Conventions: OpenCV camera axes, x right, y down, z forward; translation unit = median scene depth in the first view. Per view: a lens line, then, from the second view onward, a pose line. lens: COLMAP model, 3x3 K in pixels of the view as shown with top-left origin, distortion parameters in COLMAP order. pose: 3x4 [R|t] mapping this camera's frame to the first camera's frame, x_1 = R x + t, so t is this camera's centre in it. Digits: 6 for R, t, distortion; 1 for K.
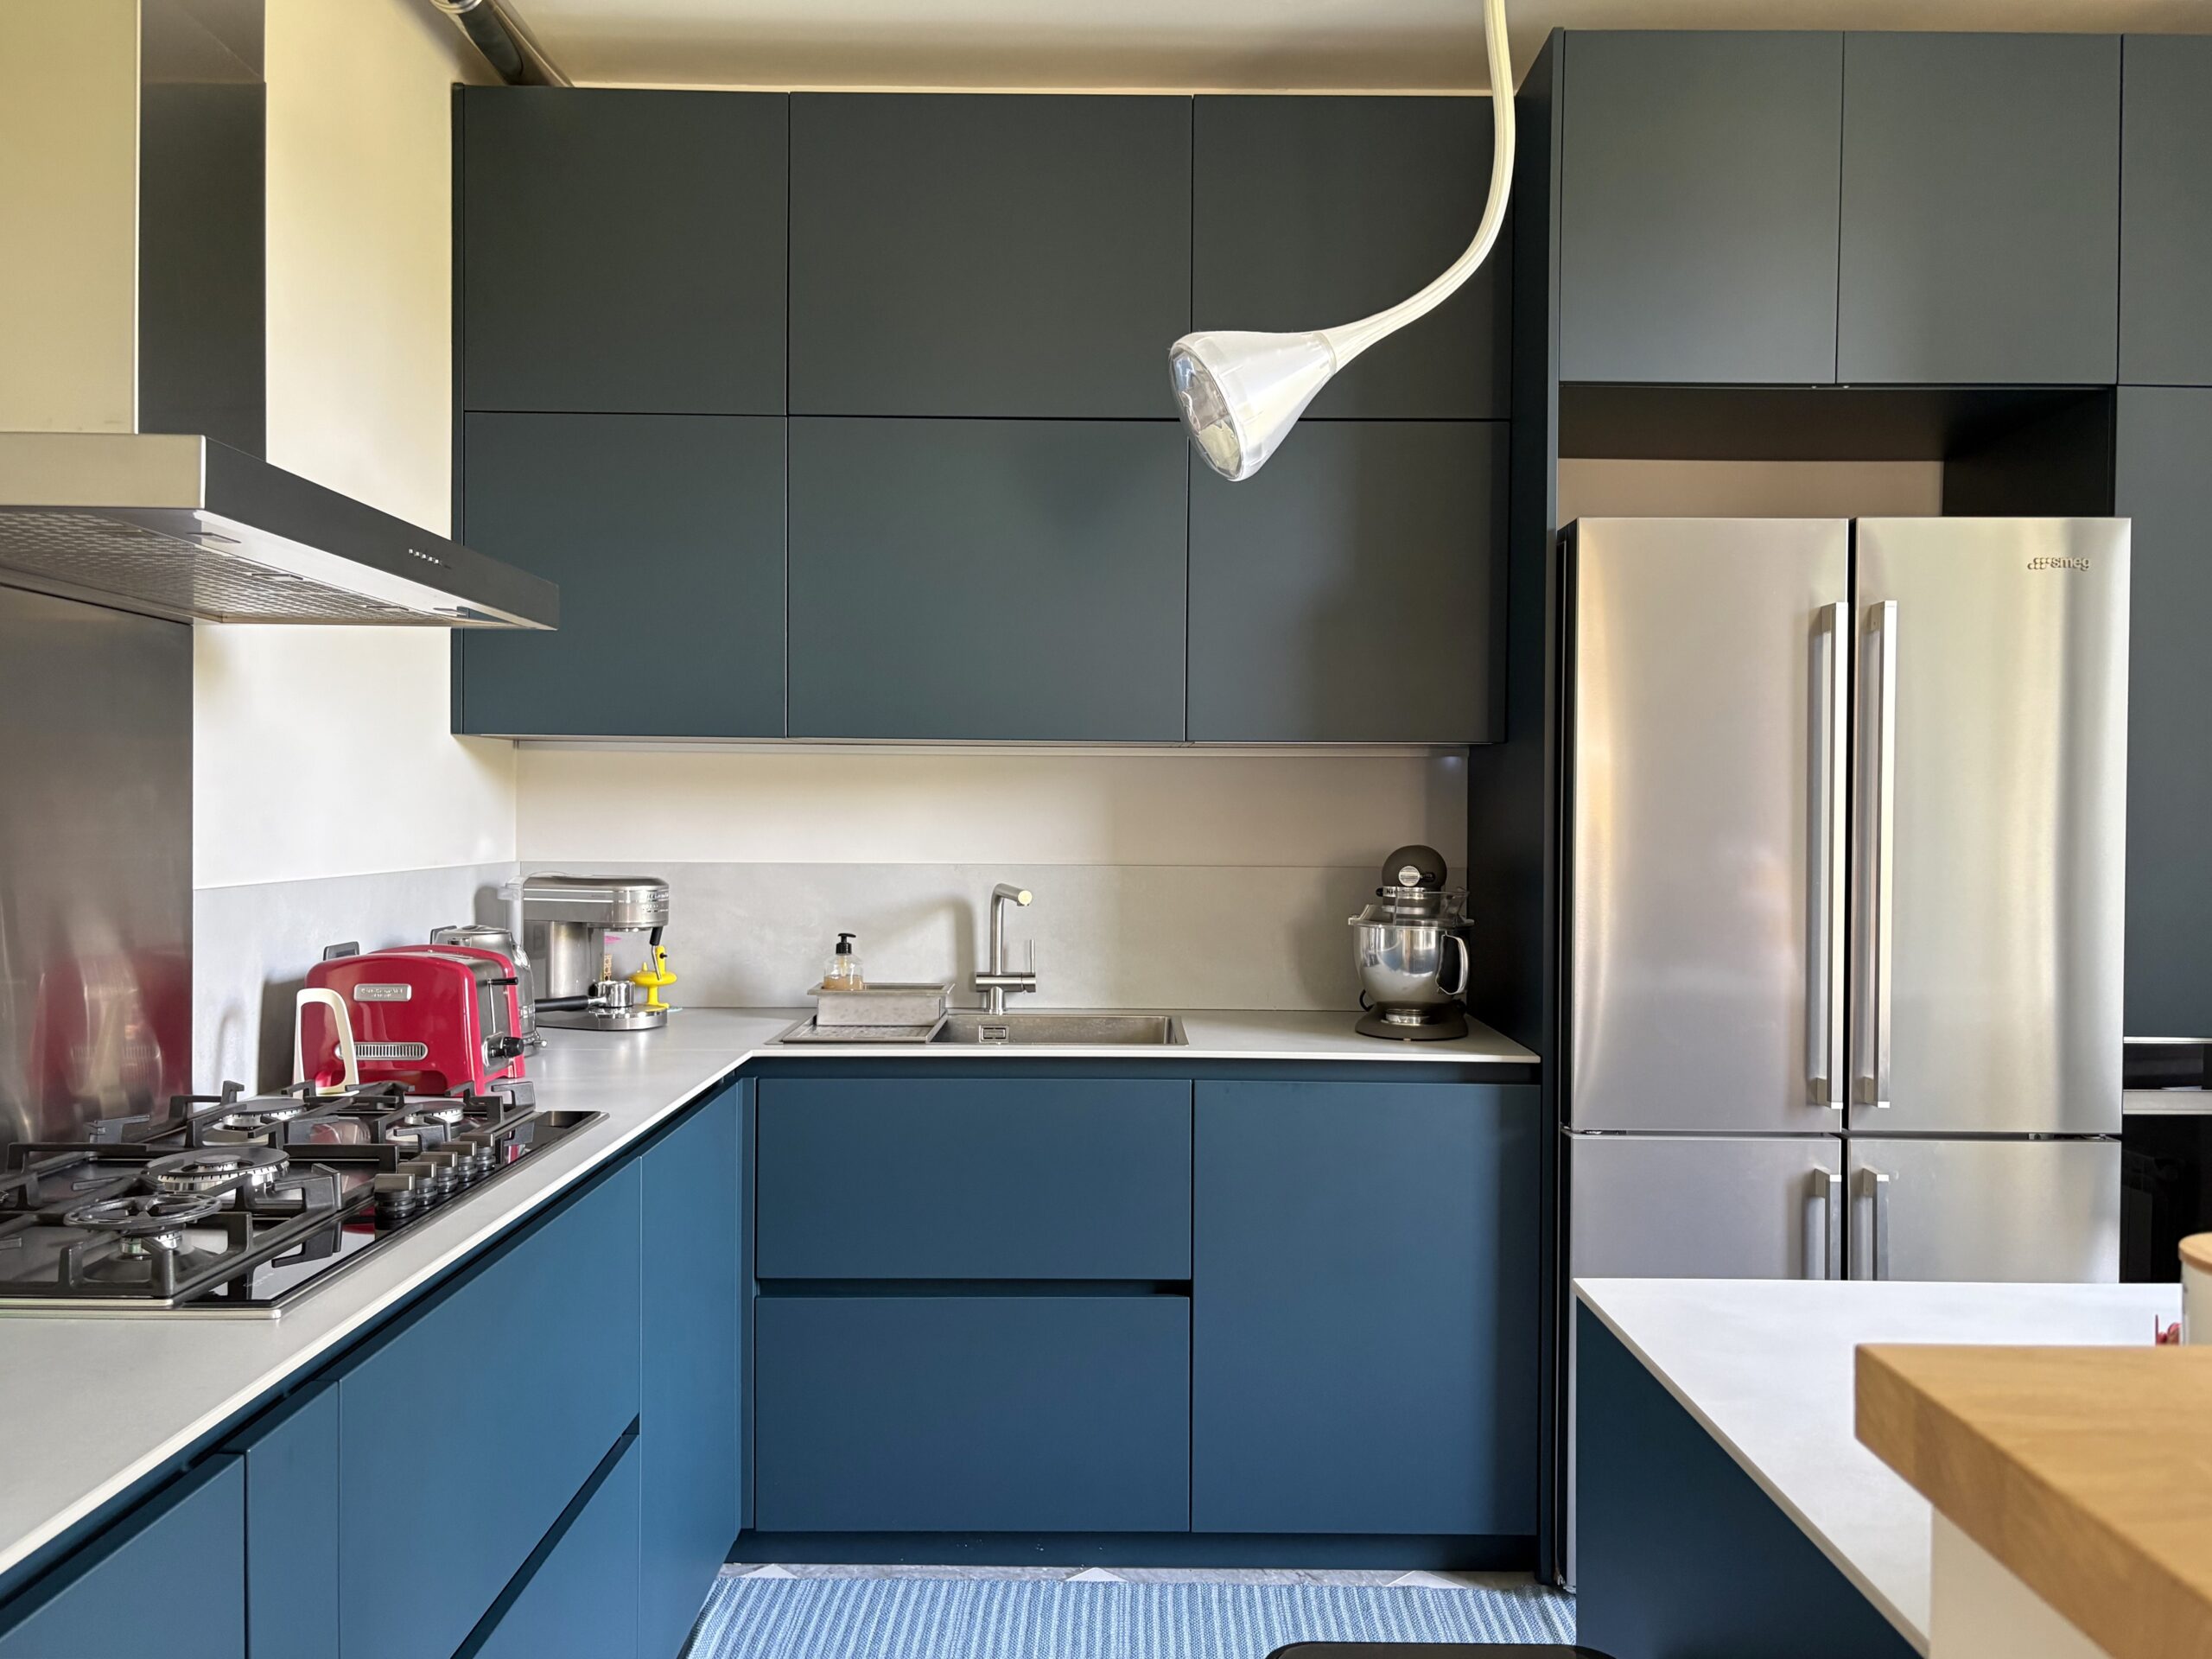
lens RADIAL K [[1668.3, 0, 1120.0], [0, 1668.3, 828.2], [0, 0, 1]] dist [0.006041, 0.059544]
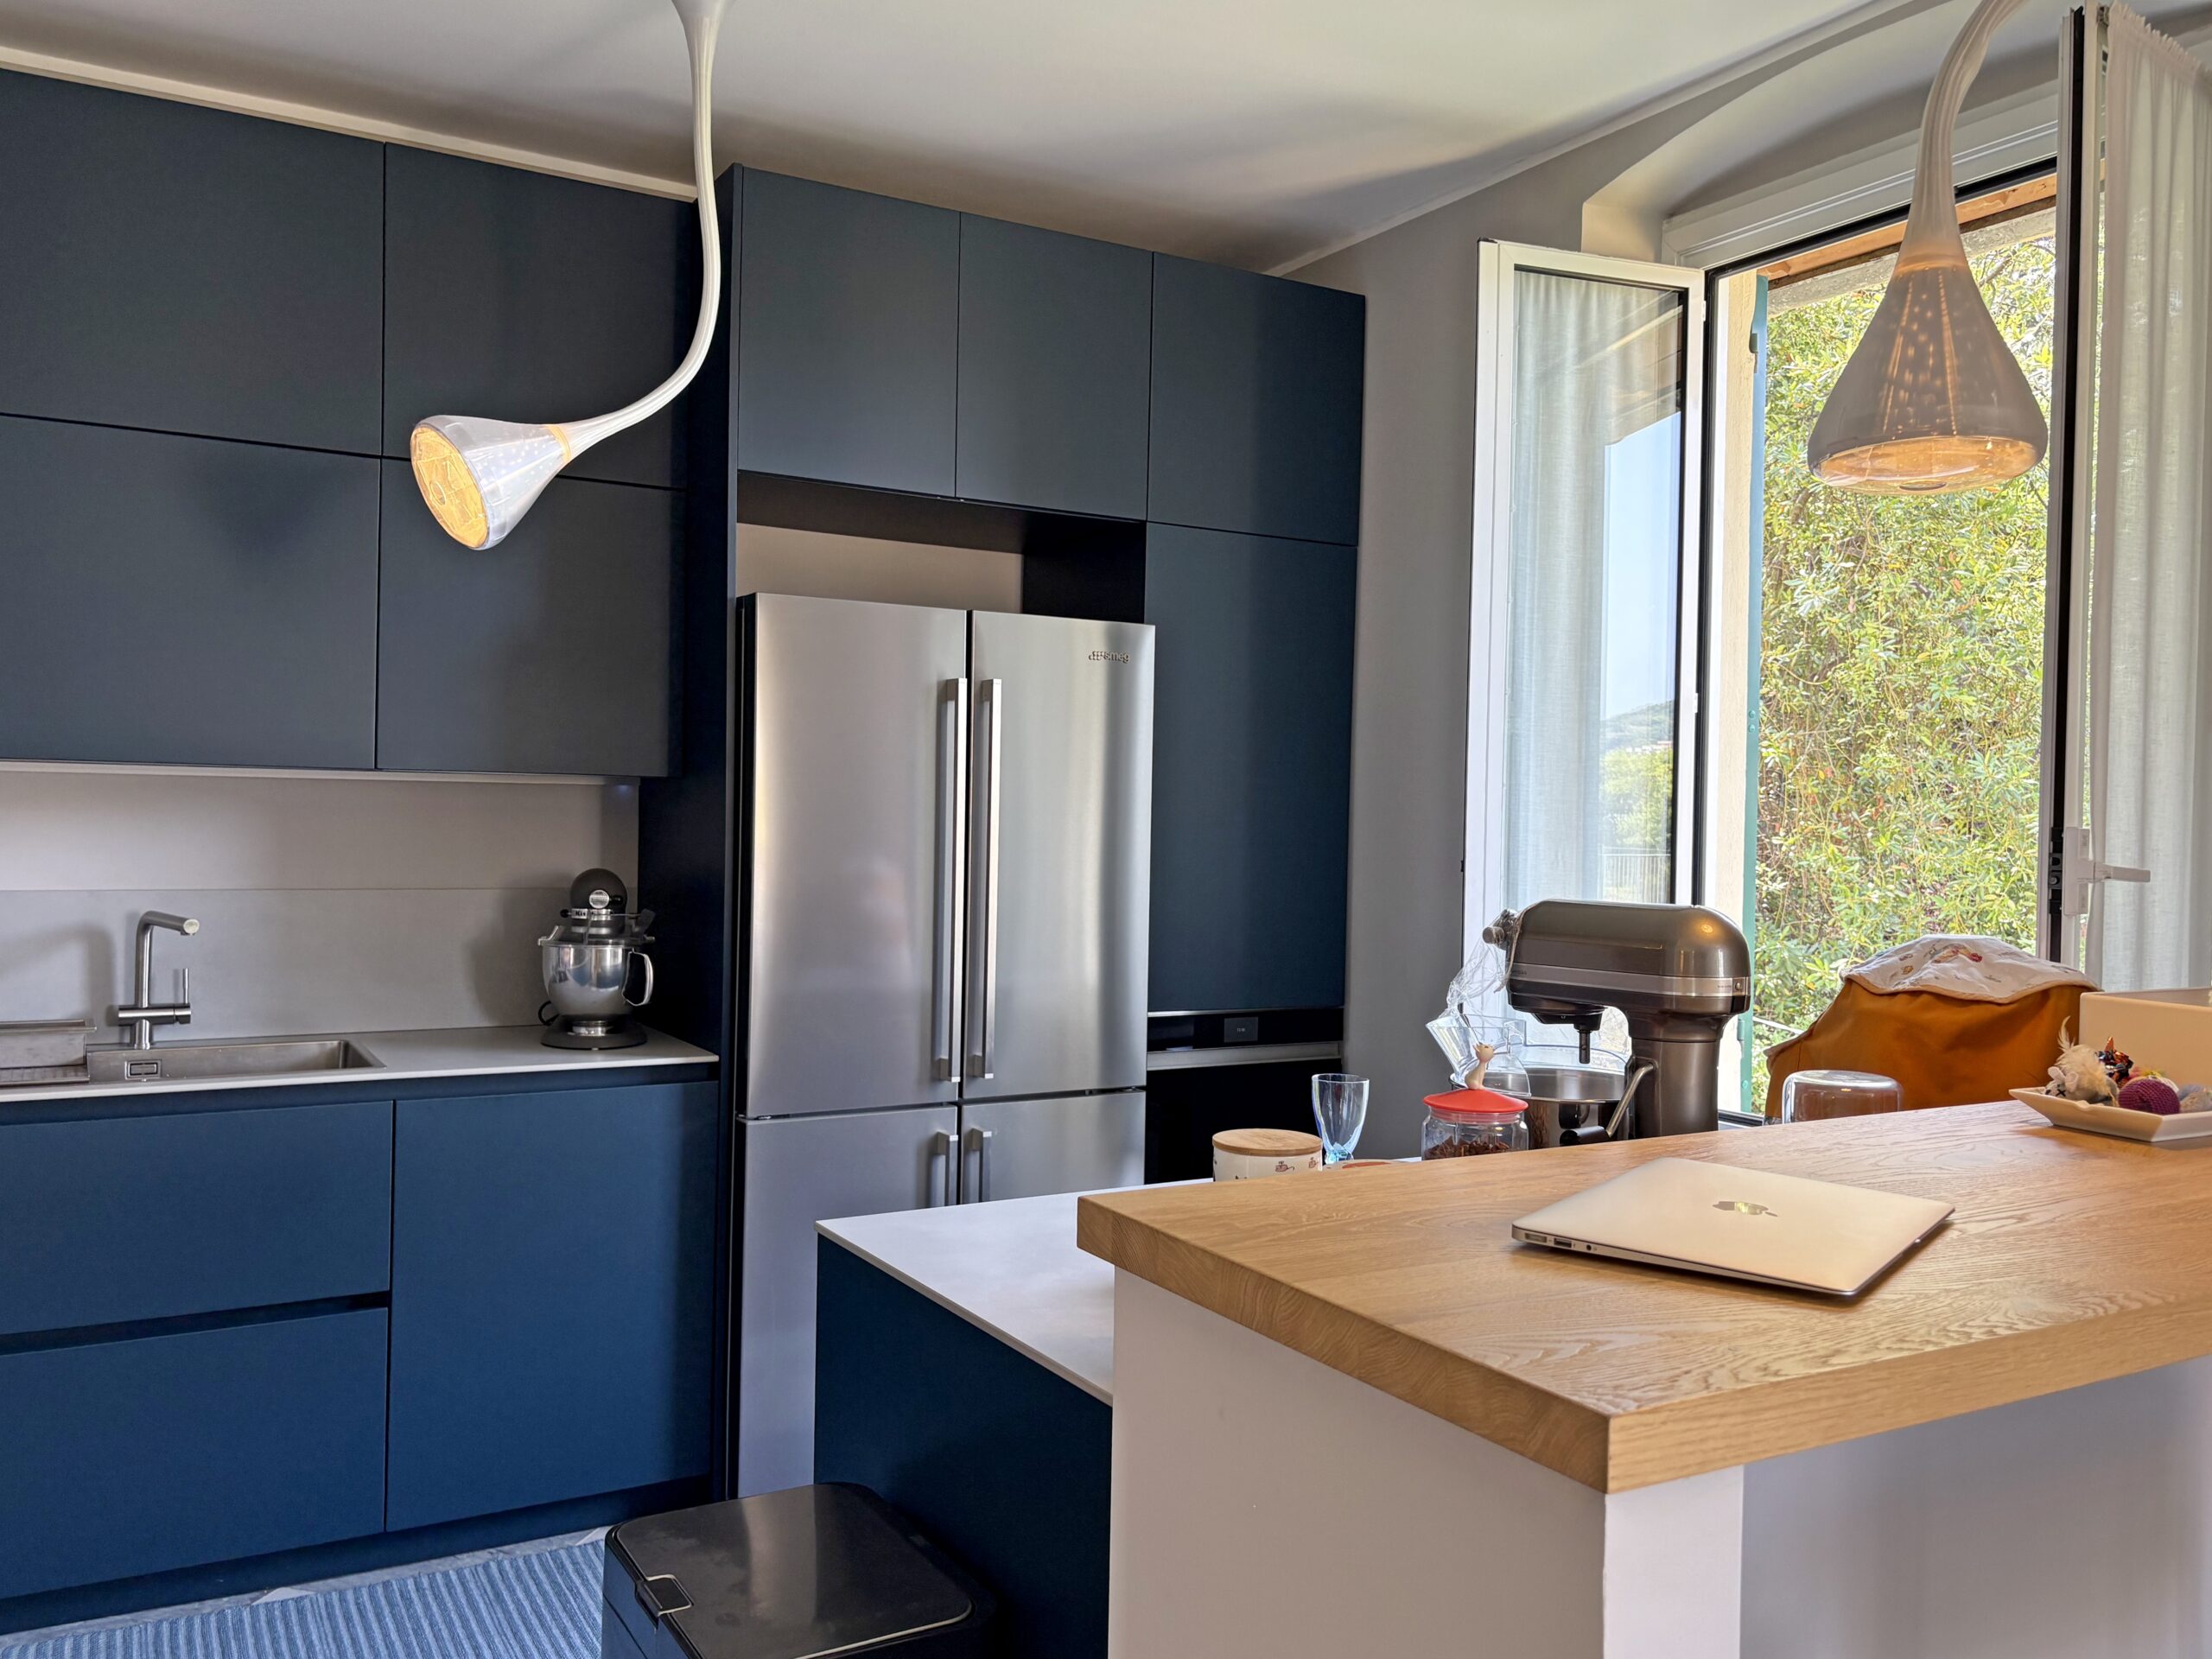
lens RADIAL K [[1763.0, 0, 1106.0], [0, 1763.0, 829.5], [0, 0, 1]] dist [0.066422, -0.075278]
pose [[0.869453, 0.003023, 0.494006, -0.119307], [-0.006185, 0.999970, 0.004766, -0.026339], [-0.493976, -0.007199, 0.869446, -0.189161]]
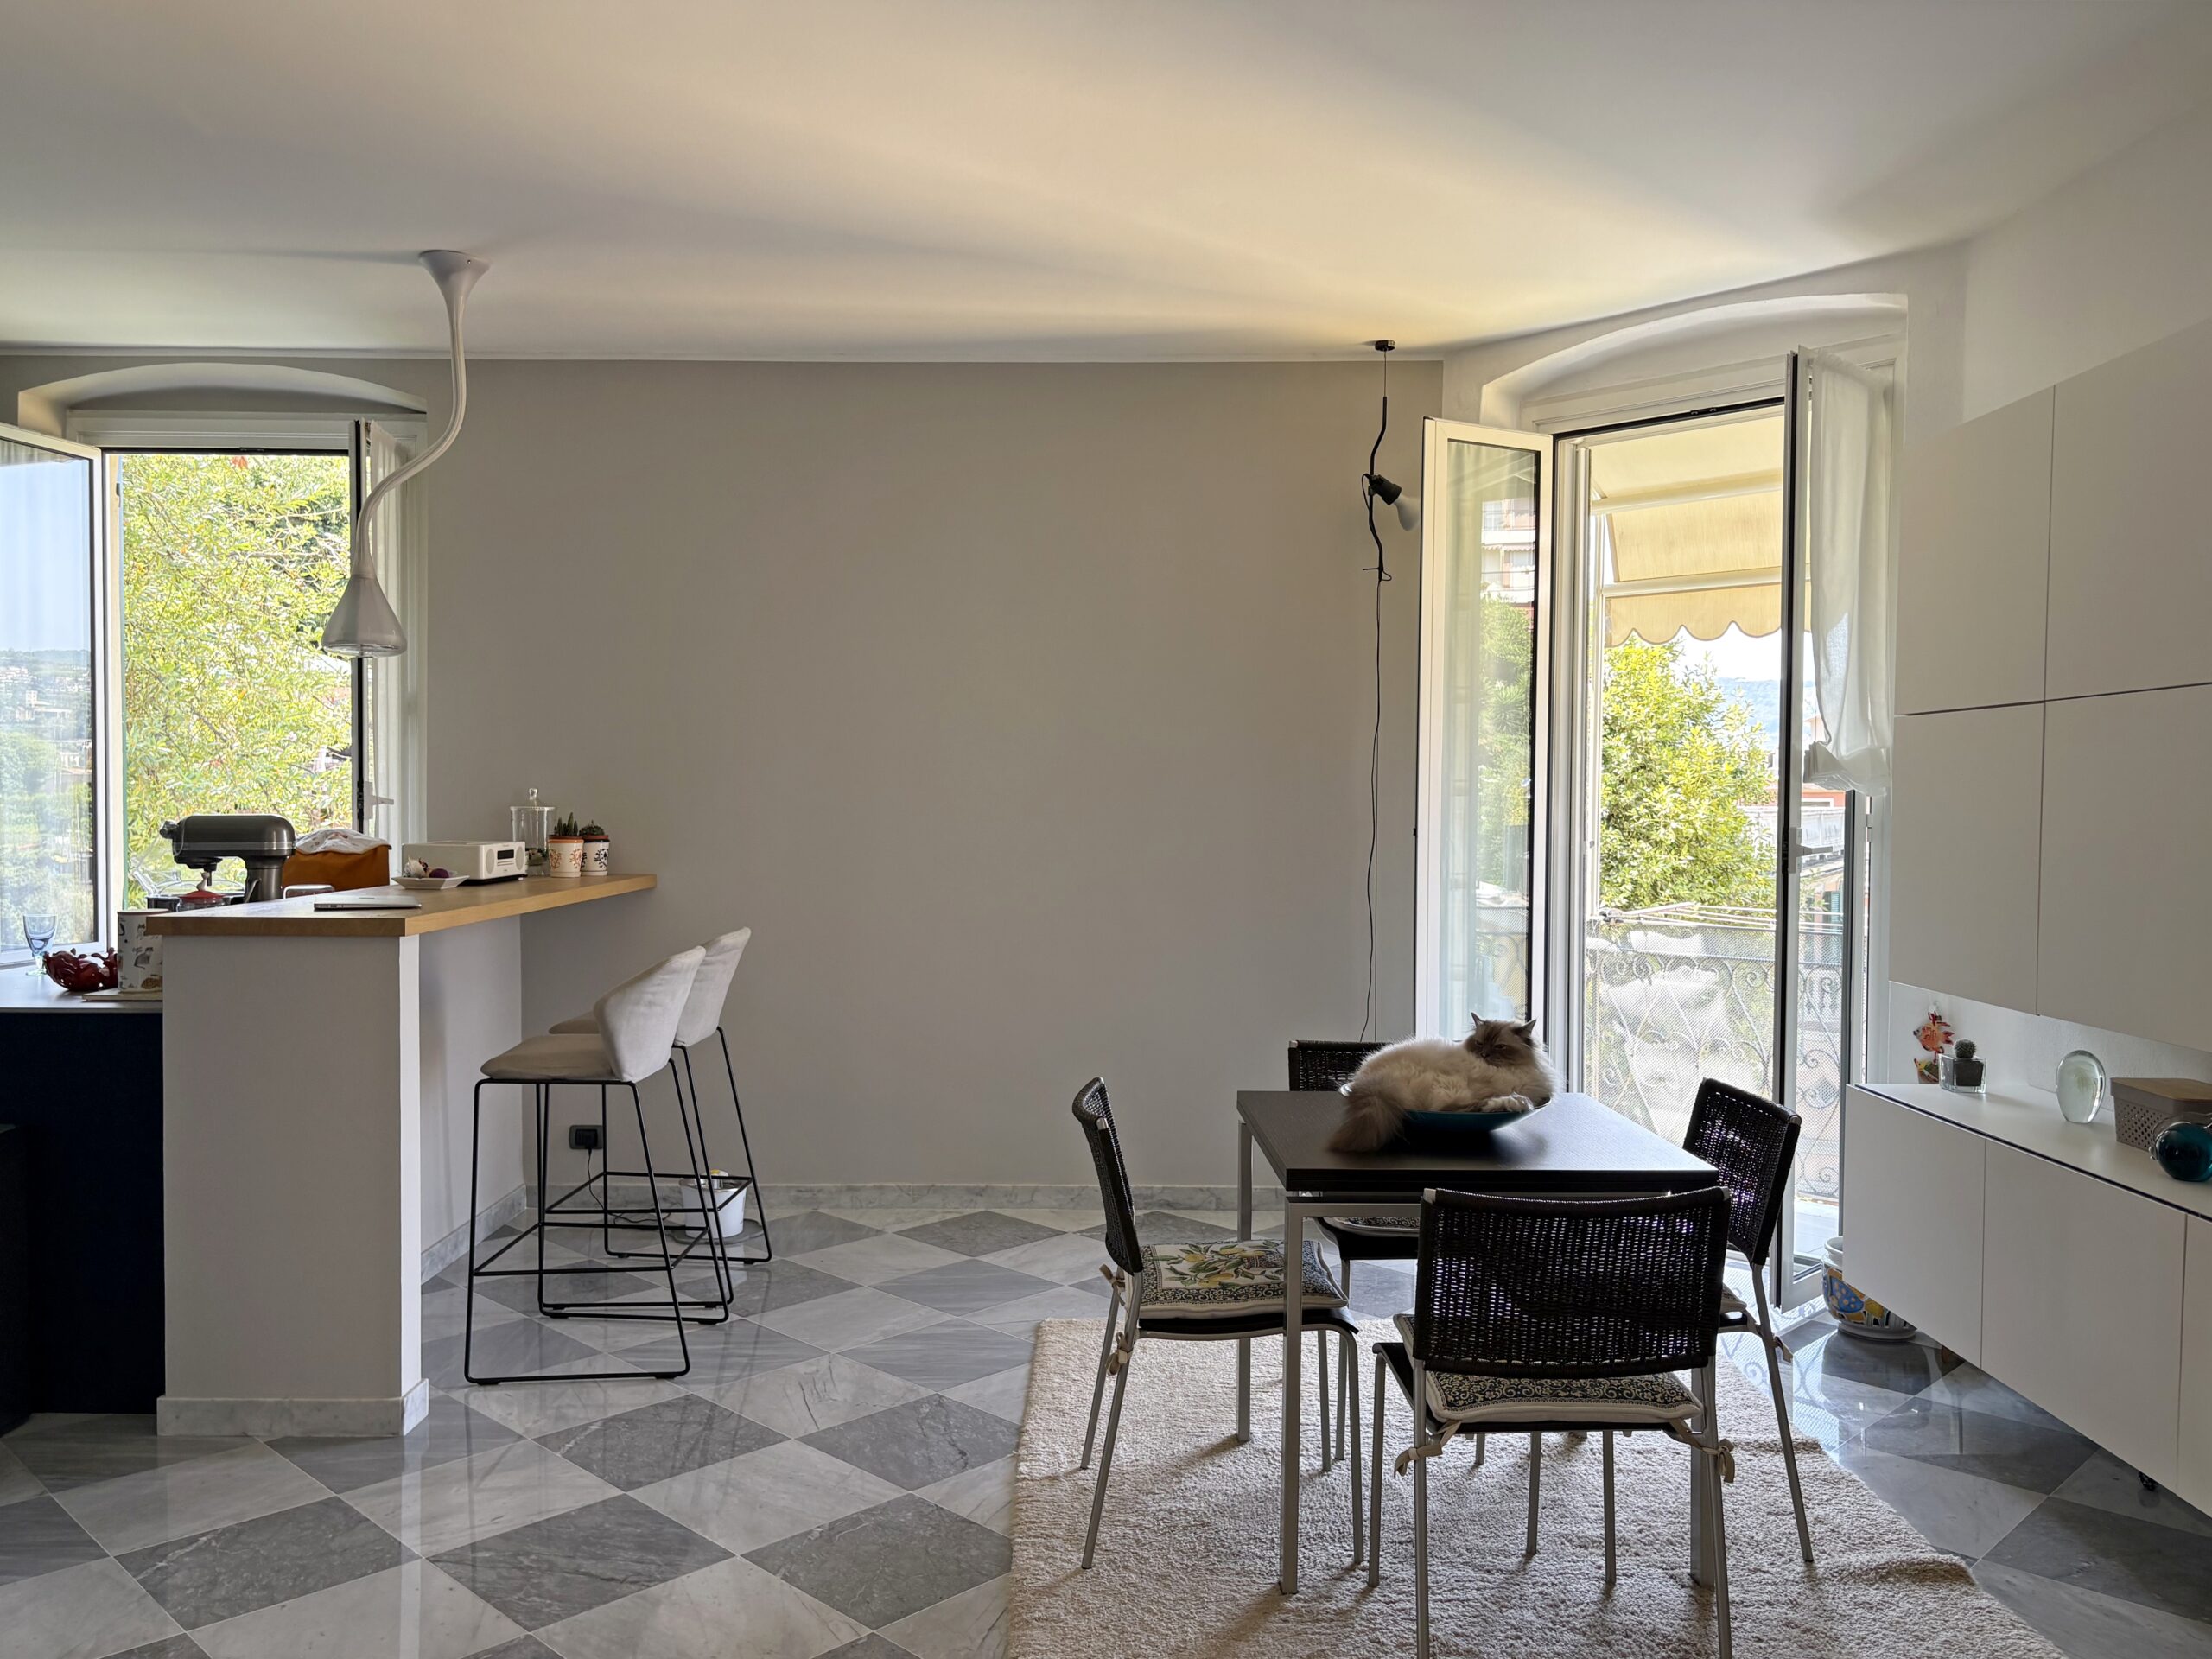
lens RADIAL K [[1703.5, 0, 1108.2], [0, 1703.5, 834.5], [0, 0, 1]] dist [0.055042, -0.069438]
pose [[0.005495, -0.032224, 0.999466, -1.156990], [0.003458, 0.999475, 0.032205, -0.025626], [-0.999979, 0.003279, 0.005604, -0.493918]]
